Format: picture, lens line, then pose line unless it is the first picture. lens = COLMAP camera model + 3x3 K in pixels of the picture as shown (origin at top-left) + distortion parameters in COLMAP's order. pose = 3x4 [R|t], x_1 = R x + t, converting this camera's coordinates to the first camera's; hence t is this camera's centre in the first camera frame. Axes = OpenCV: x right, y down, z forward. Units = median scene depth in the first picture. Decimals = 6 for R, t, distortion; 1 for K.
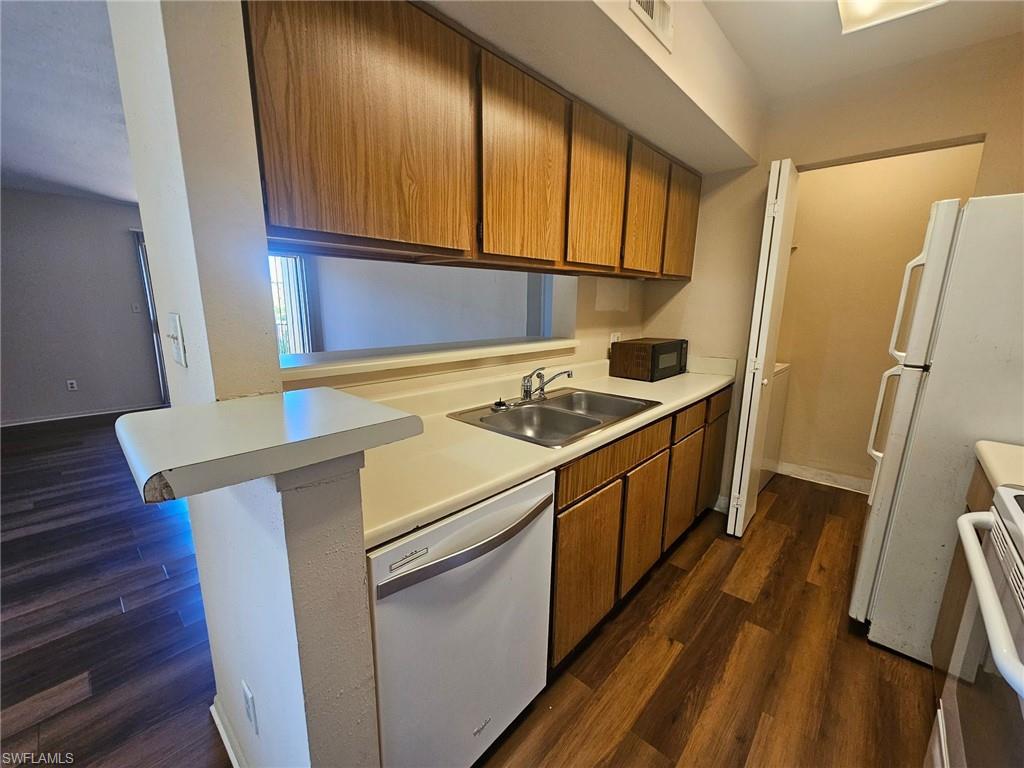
lens RADIAL K [[413.9, 0, 513.1], [0, 413.9, 388.8], [0, 0, 1]] dist [-0.000370, 0.000174]
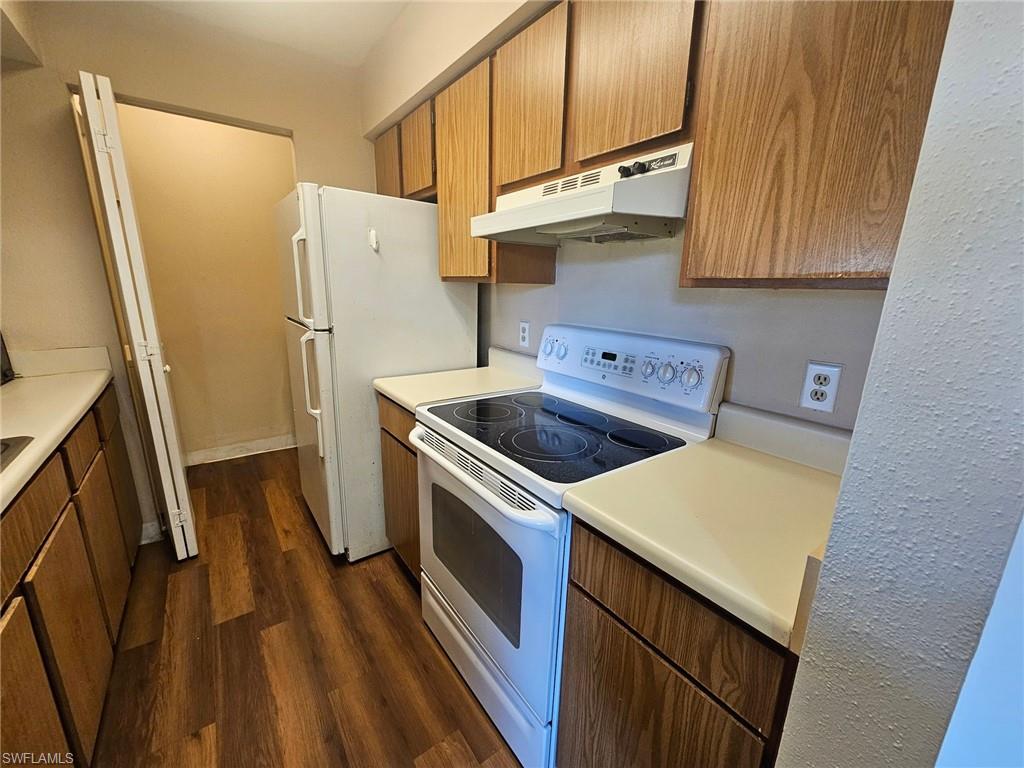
lens RADIAL K [[413.9, 0, 513.1], [0, 413.9, 388.8], [0, 0, 1]] dist [-0.000370, 0.000174]
pose [[0.195612, -0.241095, 0.950583, -0.048265], [0.175330, 0.962290, 0.207985, -0.031282], [-0.964881, 0.125981, 0.230507, 0.172012]]
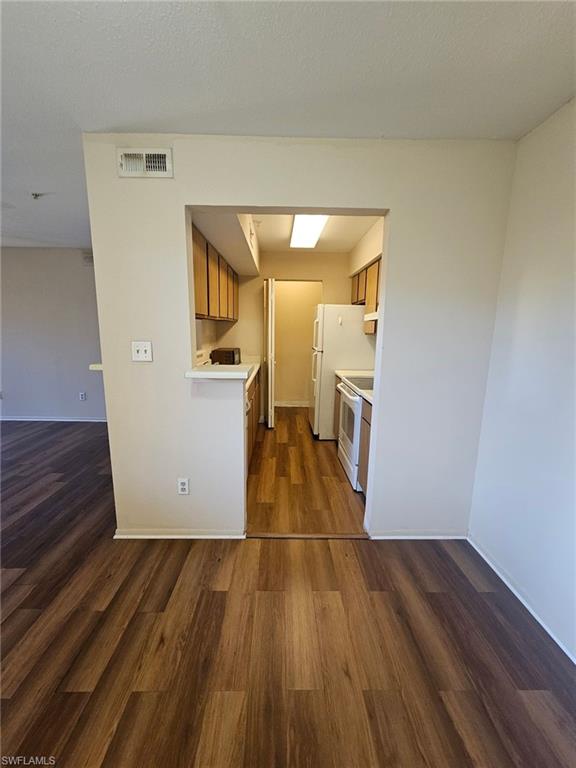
lens RADIAL K [[310.5, 0, 285.6], [0, 310.5, 385.8], [0, 0, 1]] dist [-0.000370, 0.000174]
pose [[0.726612, -0.121461, 0.676226, -0.703877], [0.131798, 0.990611, 0.036310, 0.068090], [-0.674288, 0.062742, 0.735799, -0.471422]]
